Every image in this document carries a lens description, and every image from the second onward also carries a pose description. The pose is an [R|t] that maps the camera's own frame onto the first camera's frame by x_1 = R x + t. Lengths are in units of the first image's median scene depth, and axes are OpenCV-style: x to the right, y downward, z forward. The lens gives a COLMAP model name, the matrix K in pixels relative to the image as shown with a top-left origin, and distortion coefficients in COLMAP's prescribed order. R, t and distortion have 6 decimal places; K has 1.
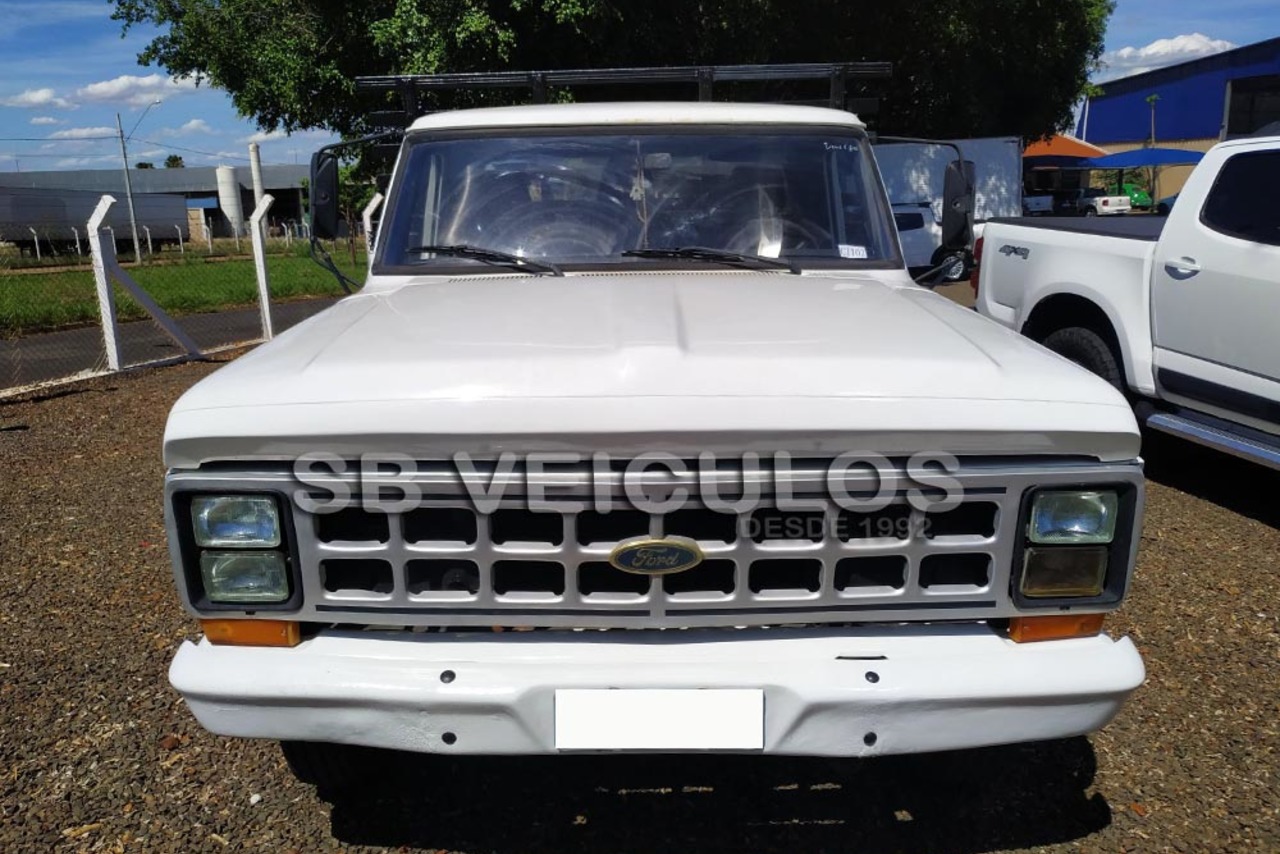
lens RADIAL K [[896.2, 0, 640.0], [0, 896.2, 427.0], [0, 0, 1]] dist [-0.000241, 0.000720]
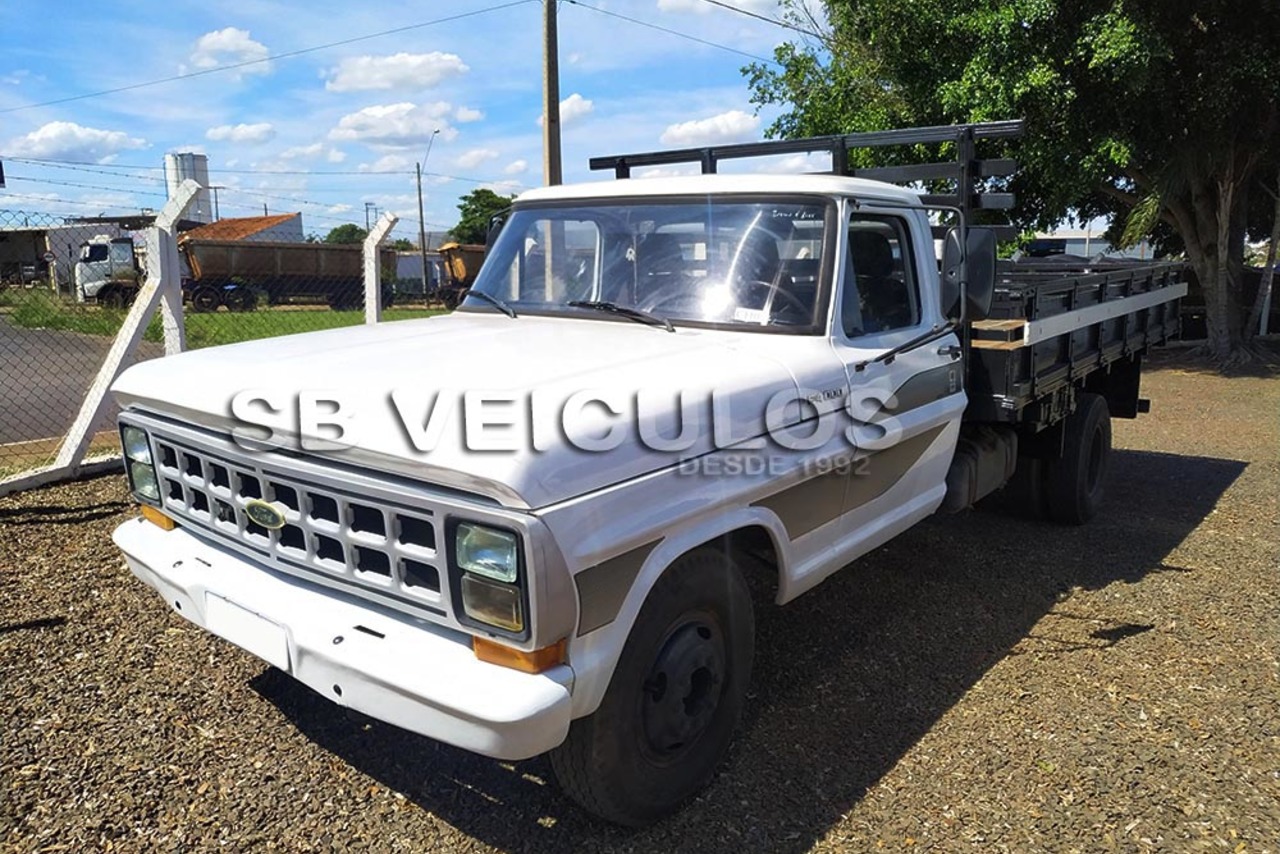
lens RADIAL K [[942.3, 0, 640.0], [0, 942.3, 427.0], [0, 0, 1]] dist [-0.095133, 0.000274]
pose [[0.776399, 0.117719, -0.619150, 0.217538], [-0.158561, 0.987286, -0.011120, -0.011307], [0.609970, 0.106807, 0.785194, 0.029671]]
